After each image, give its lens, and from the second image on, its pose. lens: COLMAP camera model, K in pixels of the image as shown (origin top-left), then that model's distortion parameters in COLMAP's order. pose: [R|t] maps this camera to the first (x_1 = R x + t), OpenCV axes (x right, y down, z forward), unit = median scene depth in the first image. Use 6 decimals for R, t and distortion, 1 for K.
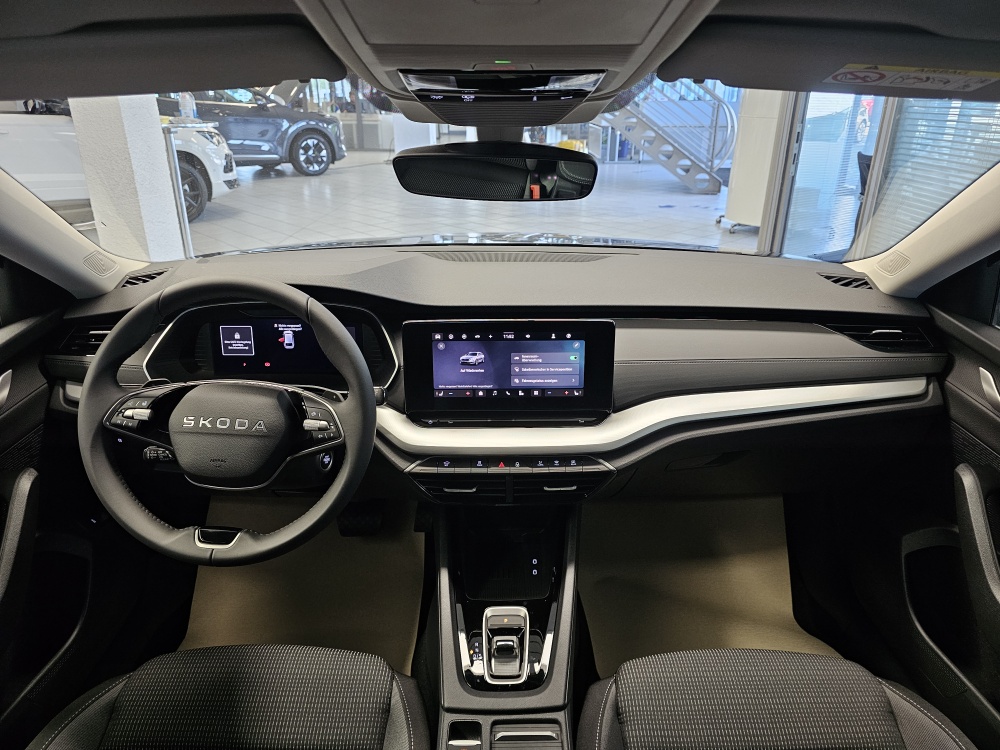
lens RADIAL K [[668.6, 0, 511.2], [0, 668.6, 376.5], [0, 0, 1]] dist [0.053466, -0.051422]
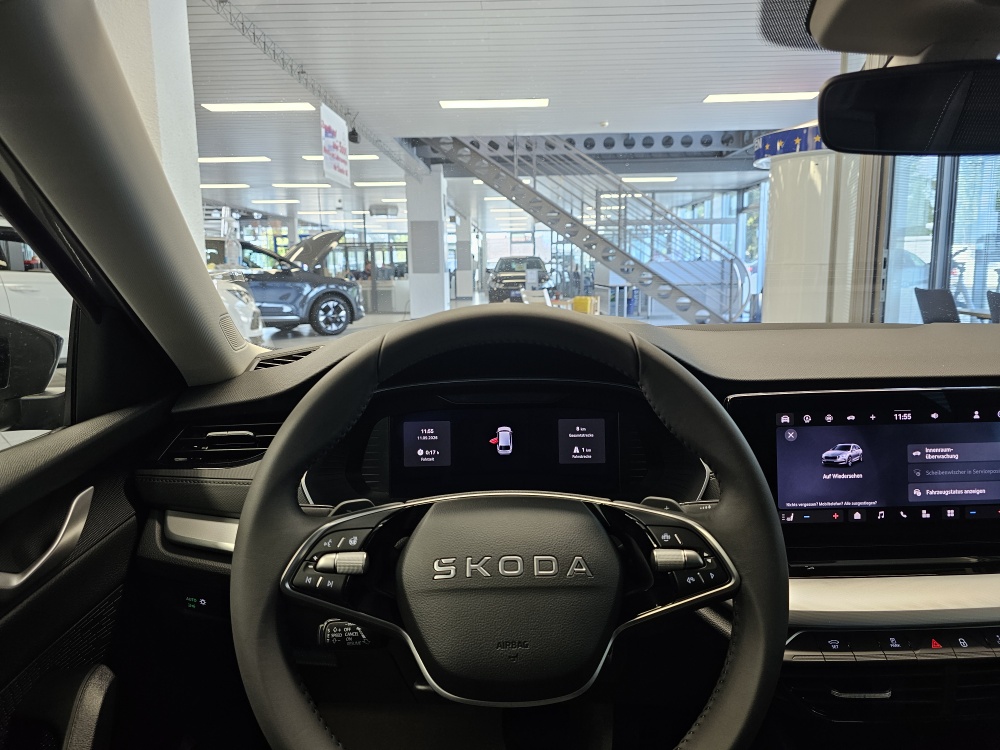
lens RADIAL K [[668.6, 0, 498.1], [0, 668.6, 369.1], [0, 0, 1]] dist [0.053466, -0.051422]
pose [[0.999748, -0.022127, -0.003843, -0.359693], [0.020478, 0.968386, -0.248614, 0.042198], [0.009223, 0.248473, 0.968595, 0.384472]]
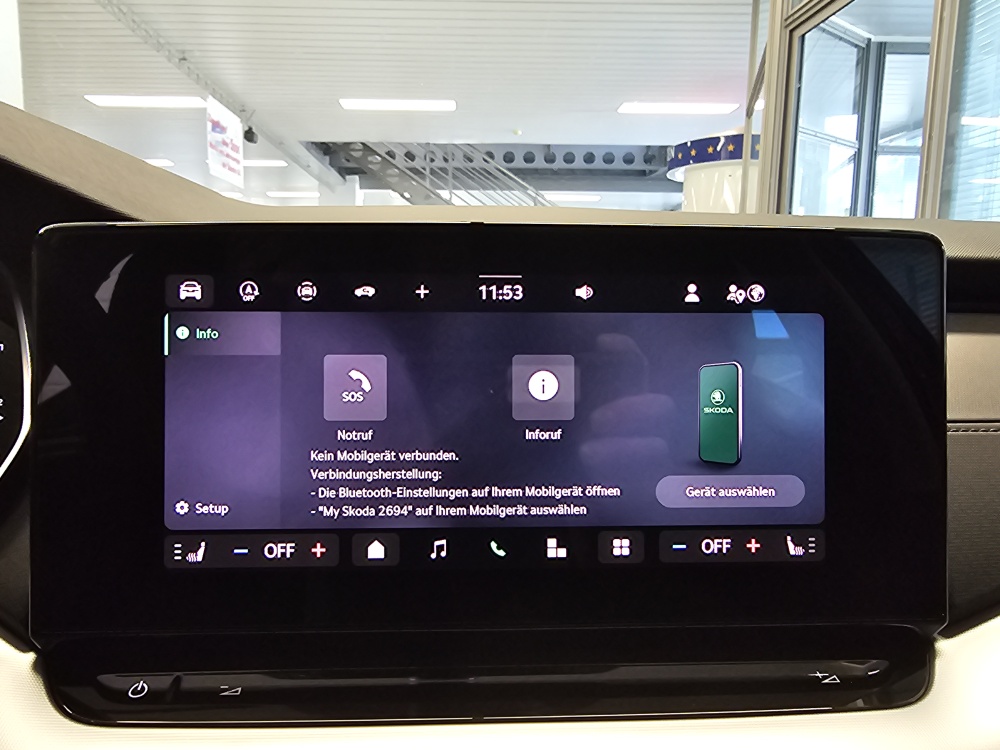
lens RADIAL K [[631.4, 0, 486.9], [0, 631.4, 395.4], [0, 0, 1]] dist [0.005336, -0.007508]
pose [[0.999784, 0.000726, 0.020784, -0.012832], [0.004758, 0.964901, -0.262570, 0.031104], [-0.020245, 0.262612, 0.964689, 0.783033]]
